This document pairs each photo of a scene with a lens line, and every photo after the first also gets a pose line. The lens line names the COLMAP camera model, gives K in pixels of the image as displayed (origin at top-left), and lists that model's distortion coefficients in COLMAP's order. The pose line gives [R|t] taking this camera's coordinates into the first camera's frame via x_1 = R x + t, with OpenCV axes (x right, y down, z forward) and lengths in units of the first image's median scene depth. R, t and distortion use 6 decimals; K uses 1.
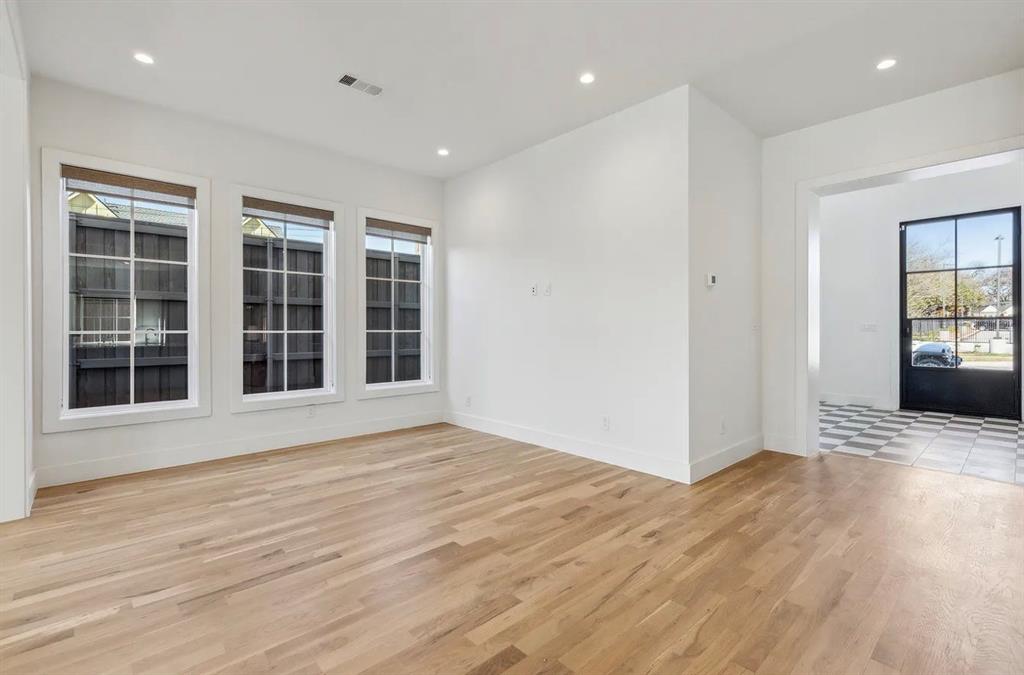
lens RADIAL K [[473.0, 0, 508.1], [0, 473.0, 336.2], [0, 0, 1]] dist [0.012725, -0.000383]
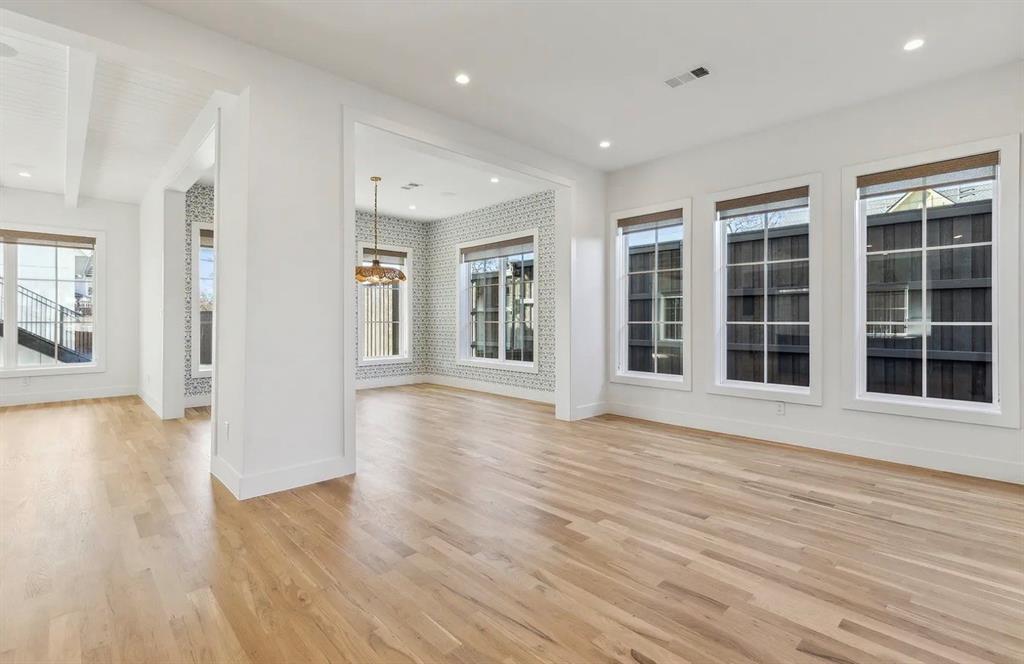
lens RADIAL K [[464.4, 0, 508.5], [0, 464.4, 321.7], [0, 0, 1]] dist [0.003078, 0.000522]
pose [[0.016611, 0.003437, -0.999856, 0.594085], [-0.015680, 0.999872, 0.003177, -0.007721], [0.999739, 0.015625, 0.016662, 0.544208]]
